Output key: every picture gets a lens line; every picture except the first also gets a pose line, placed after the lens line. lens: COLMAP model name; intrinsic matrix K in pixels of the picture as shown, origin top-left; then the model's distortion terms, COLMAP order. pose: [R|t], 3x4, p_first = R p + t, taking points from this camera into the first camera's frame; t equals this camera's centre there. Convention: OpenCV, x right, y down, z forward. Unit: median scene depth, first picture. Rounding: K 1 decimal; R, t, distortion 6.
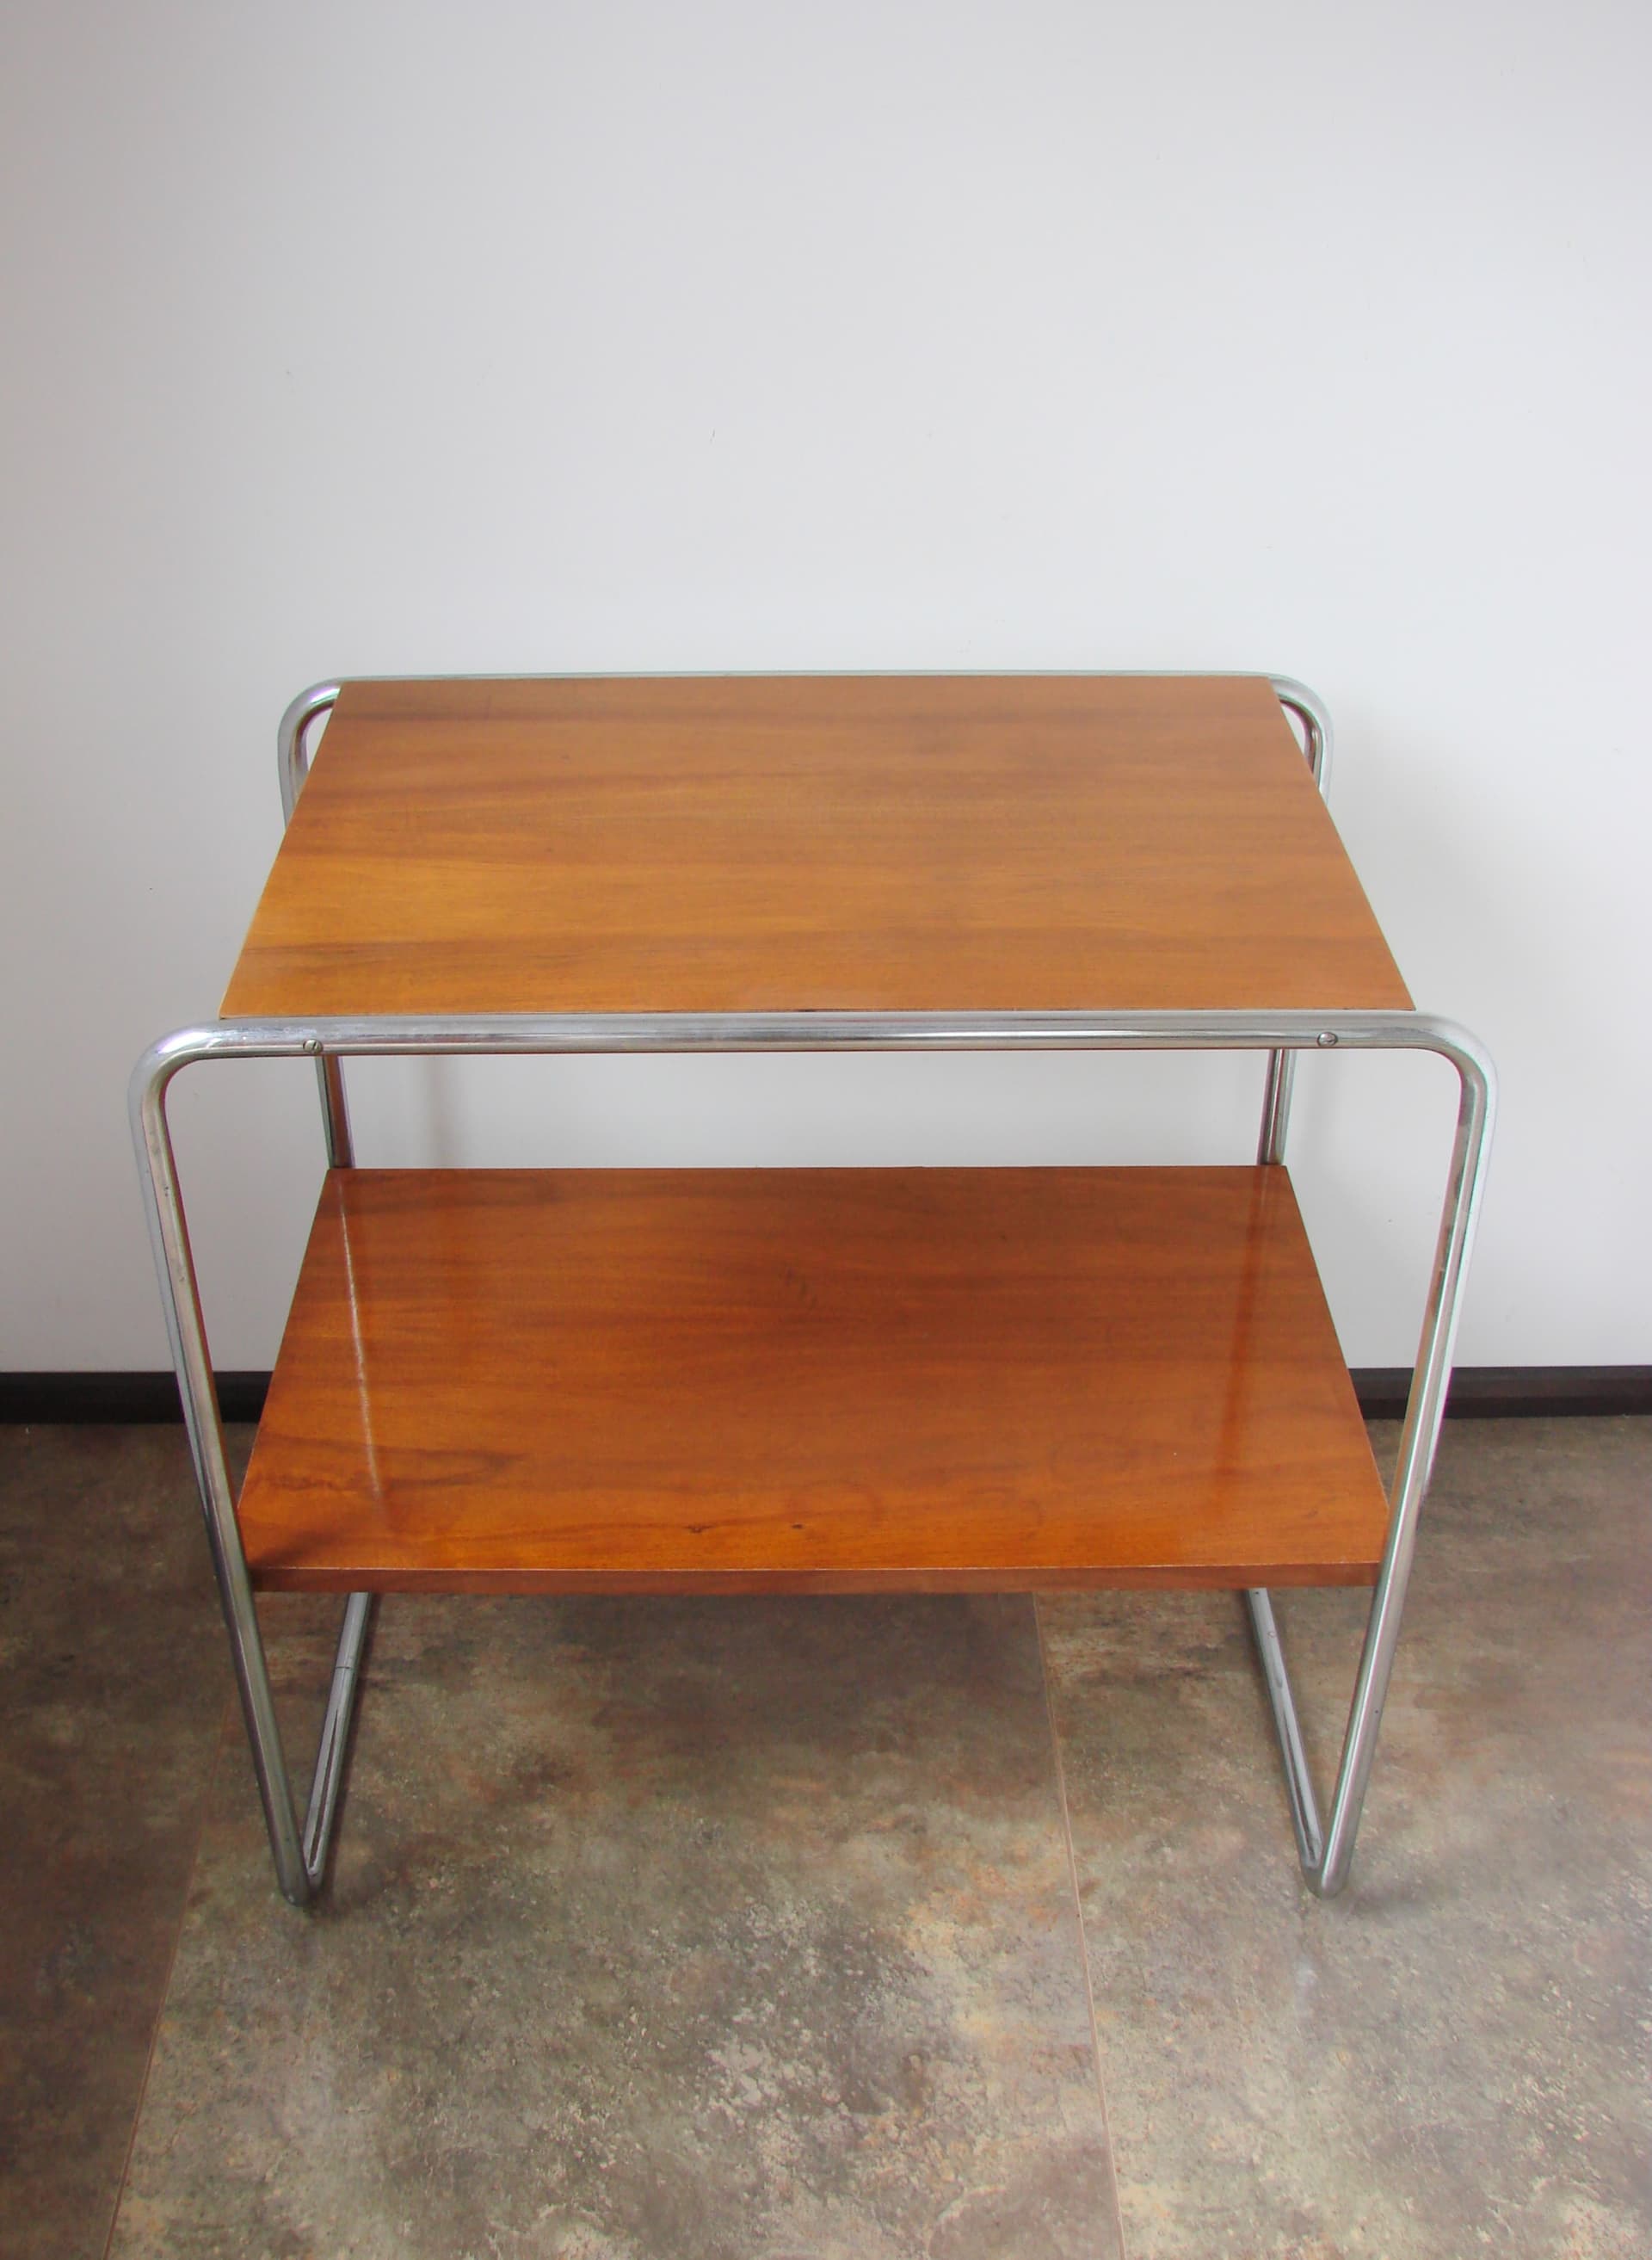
lens RADIAL K [[2379.1, 0, 906.2], [0, 2379.1, 1254.4], [0, 0, 1]] dist [-0.081892, 0.000000]
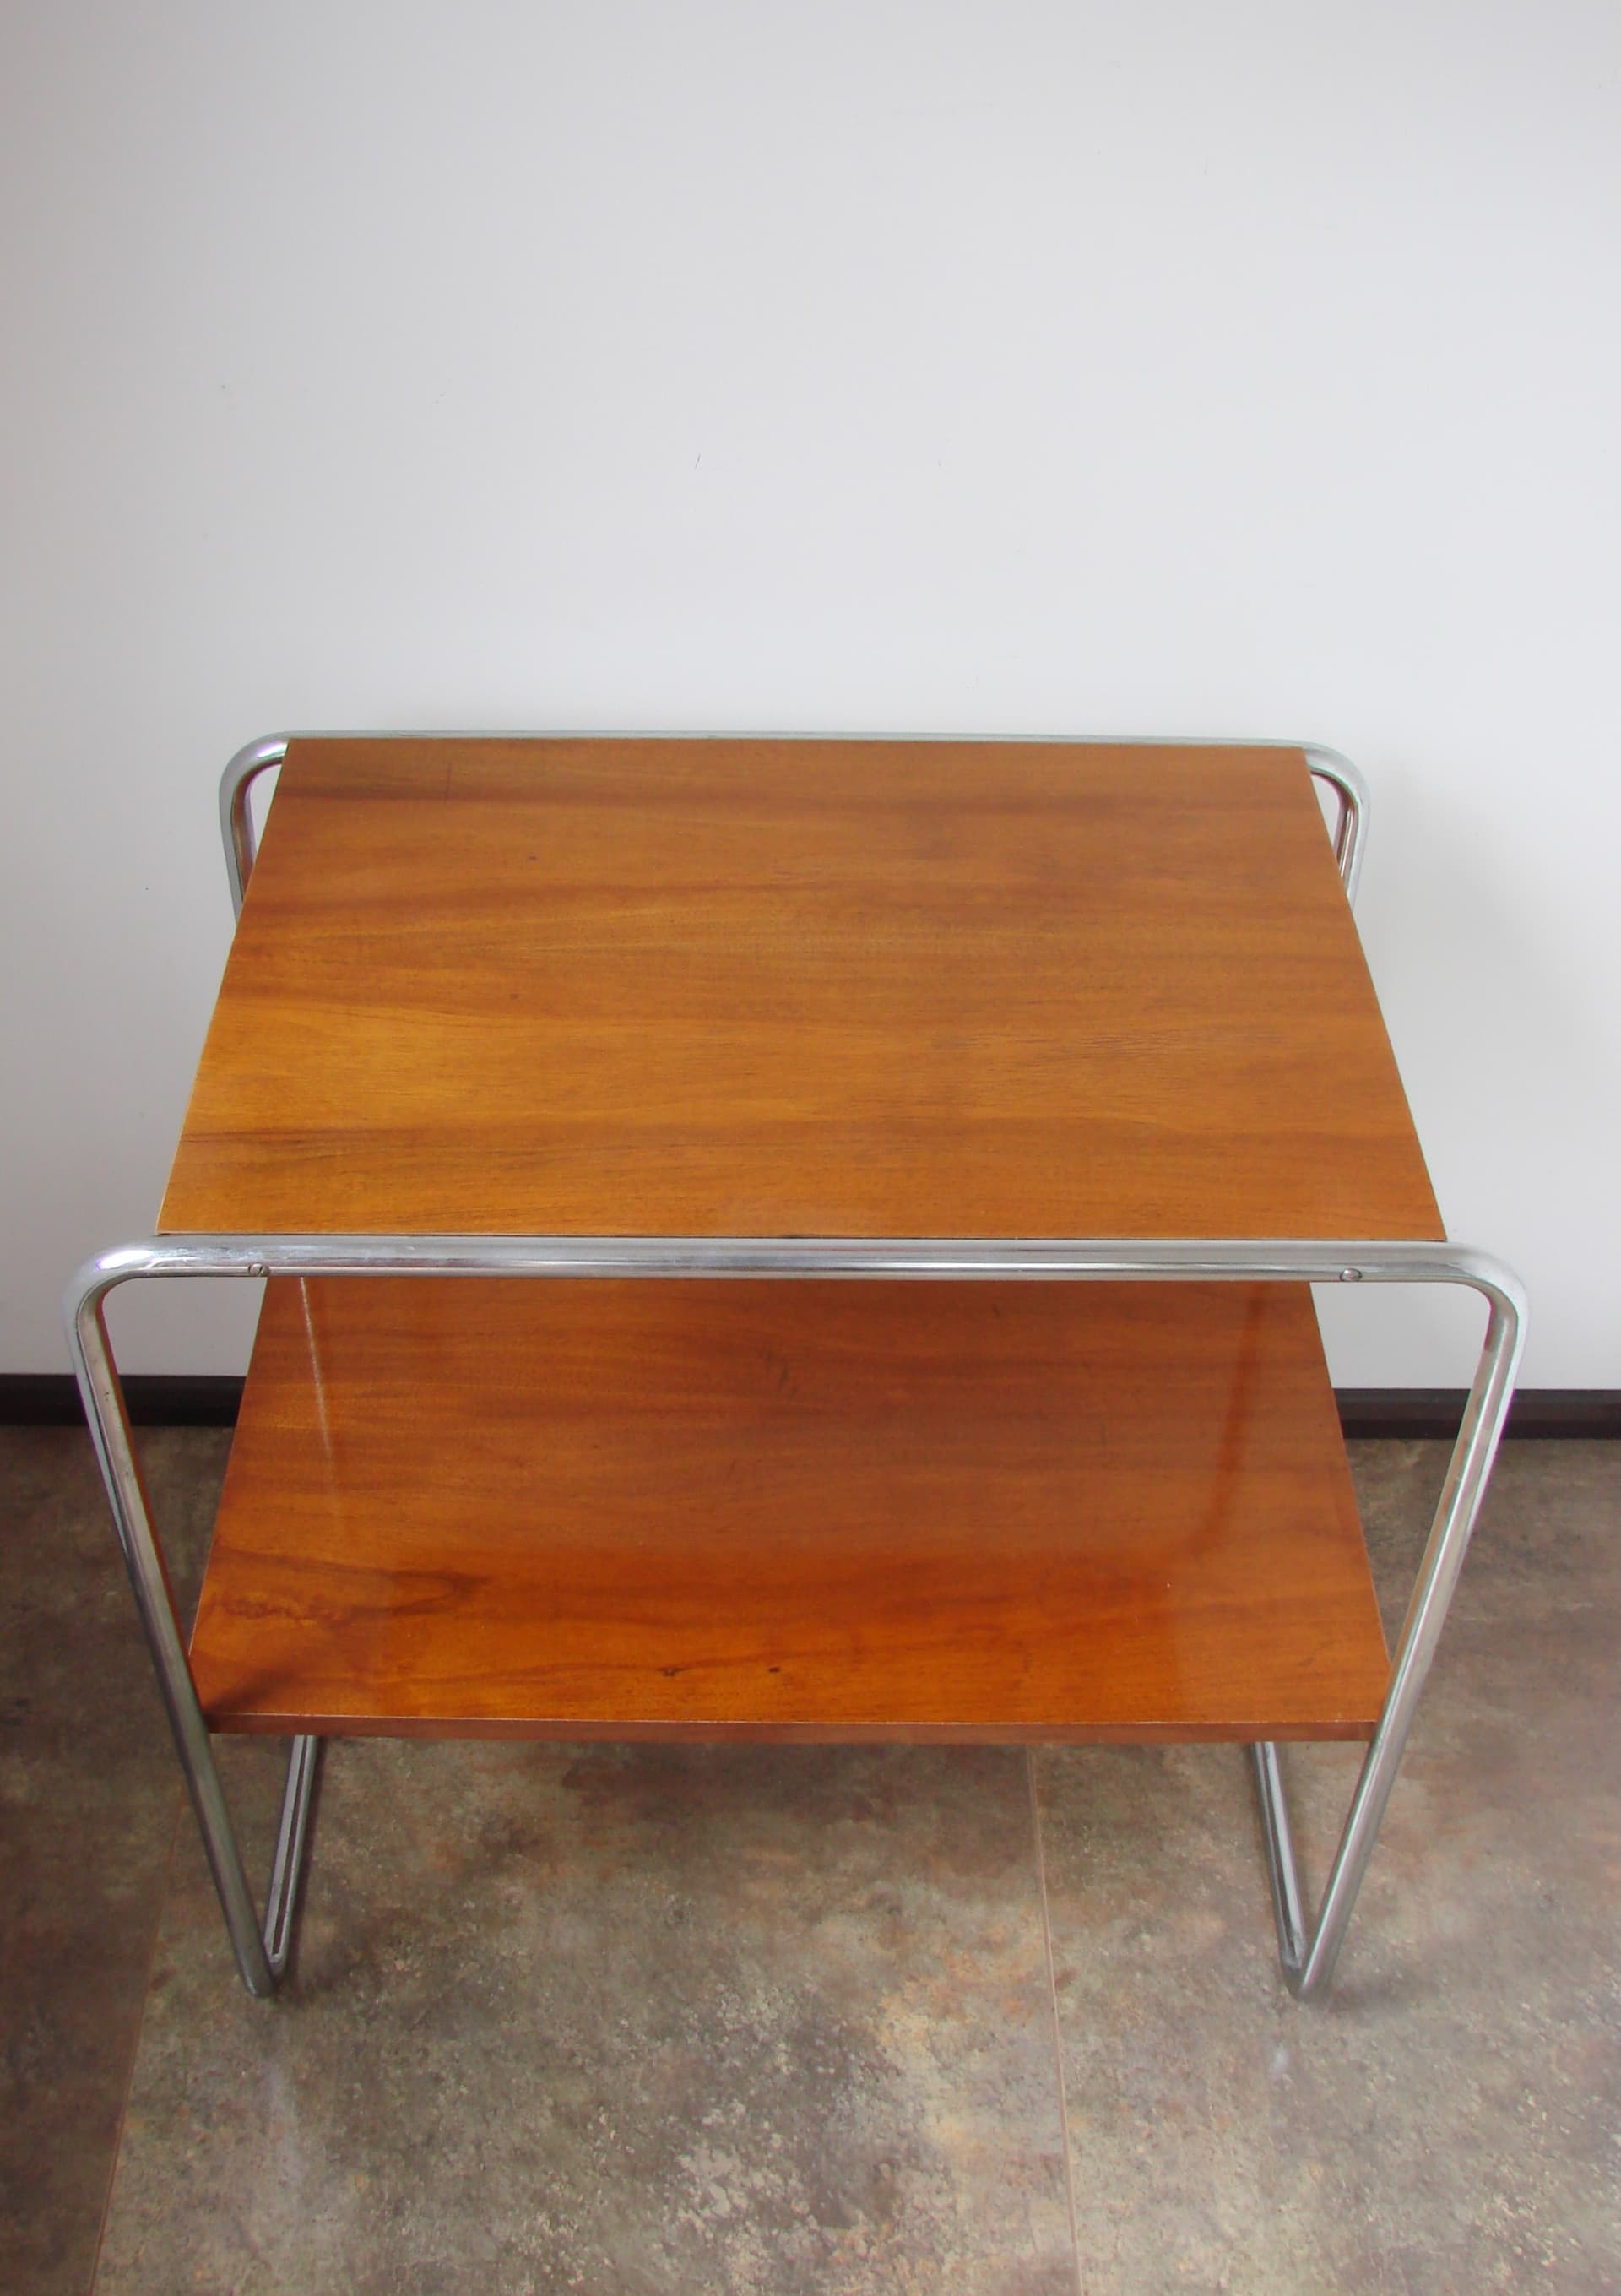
lens RADIAL K [[2425.0, 0, 910.0], [0, 2425.0, 1306.3], [0, 0, 1]] dist [-0.078471, 0.000000]
pose [[0.999739, 0.020735, 0.009626, -0.003074], [-0.021947, 0.988418, 0.150163, -0.167957], [-0.006401, -0.150335, 0.988614, 0.051089]]
